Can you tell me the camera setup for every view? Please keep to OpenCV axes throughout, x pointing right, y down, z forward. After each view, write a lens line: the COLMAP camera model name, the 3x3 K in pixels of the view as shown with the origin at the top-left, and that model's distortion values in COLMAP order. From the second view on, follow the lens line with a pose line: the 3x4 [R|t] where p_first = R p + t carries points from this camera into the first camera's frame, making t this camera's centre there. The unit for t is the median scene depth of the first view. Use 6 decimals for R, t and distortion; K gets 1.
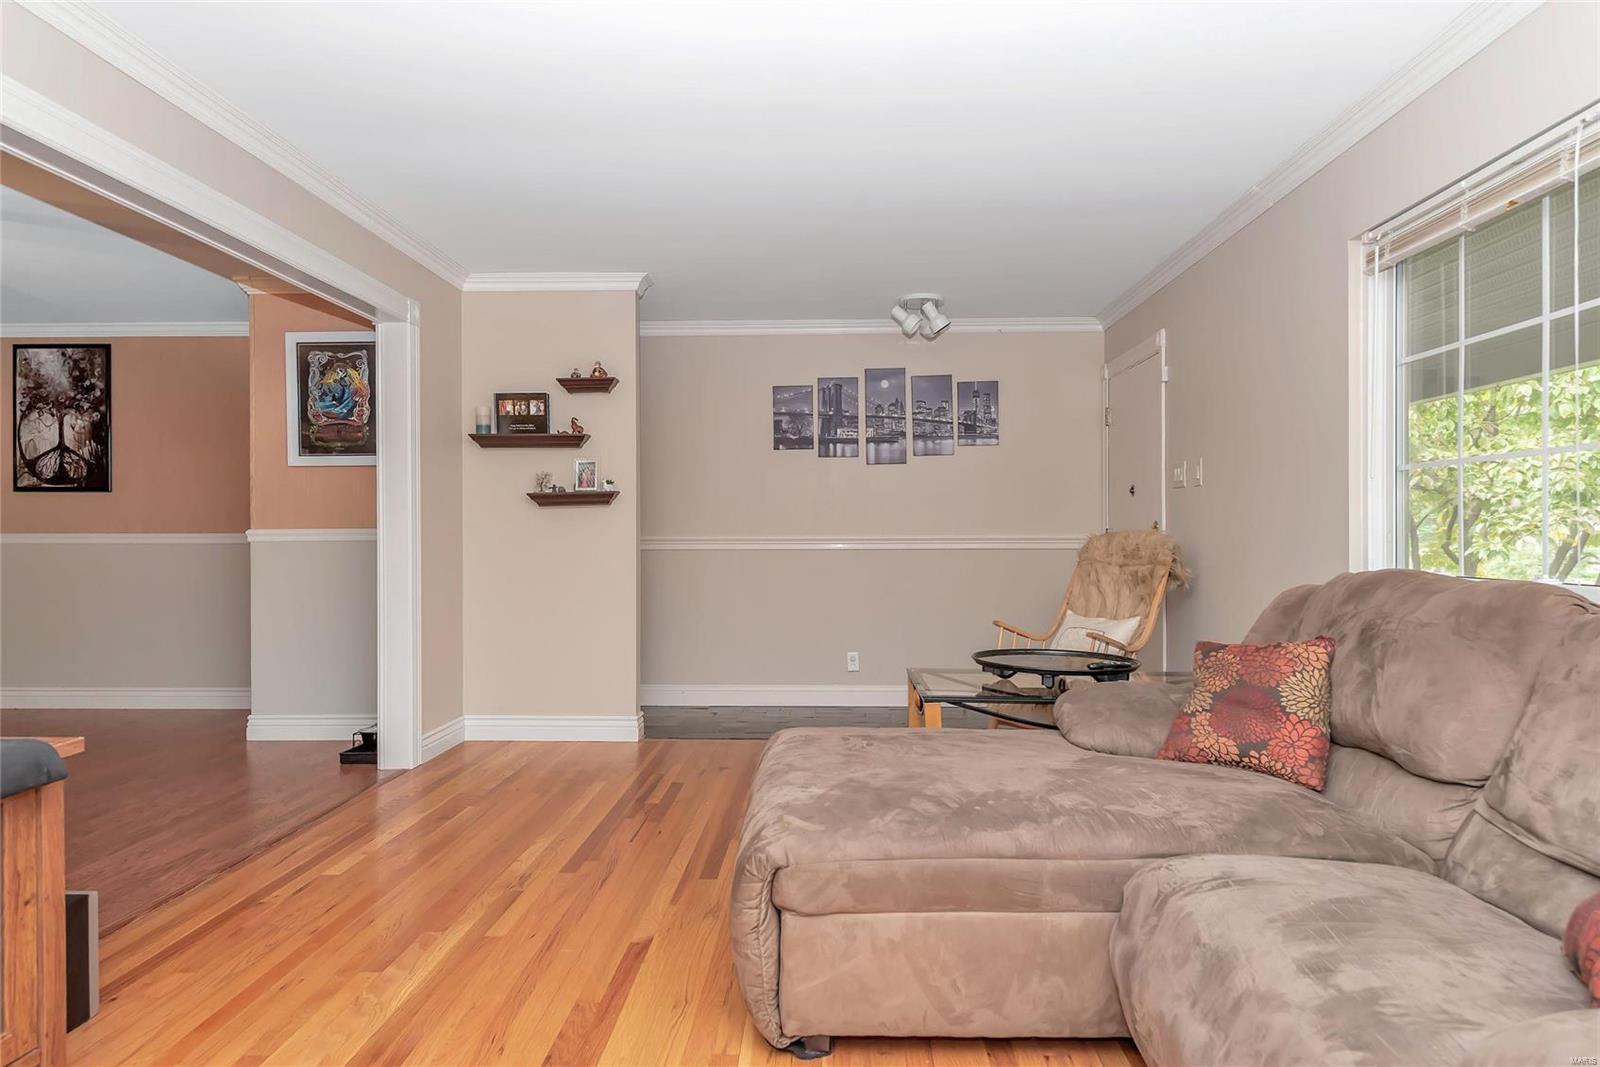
lens RADIAL K [[954.9, 0, 800.0], [0, 954.9, 533.5], [0, 0, 1]] dist [0.000151, -0.001993]
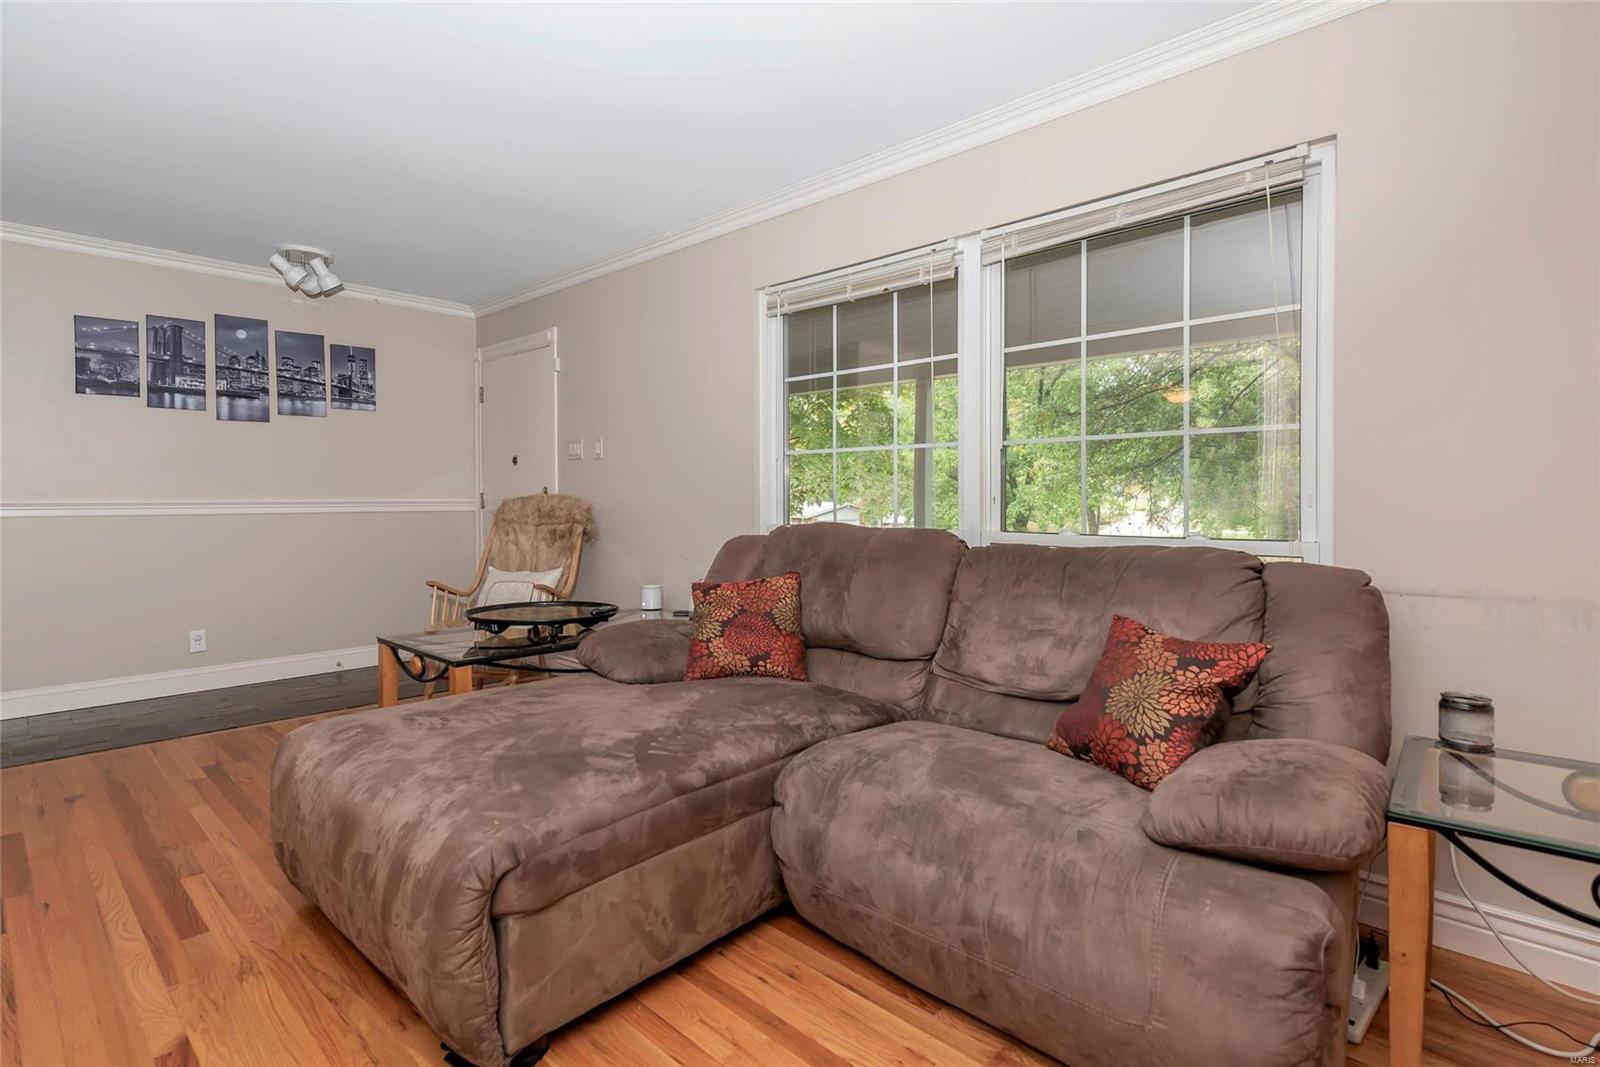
lens RADIAL K [[780.3, 0, 800.2], [0, 780.3, 494.4], [0, 0, 1]] dist [0.003524, -0.008094]
pose [[0.653493, 0.005580, 0.756912, -0.305477], [-0.002654, 0.999984, -0.005080, 0.000695], [-0.756928, 0.001311, 0.653497, 0.242300]]
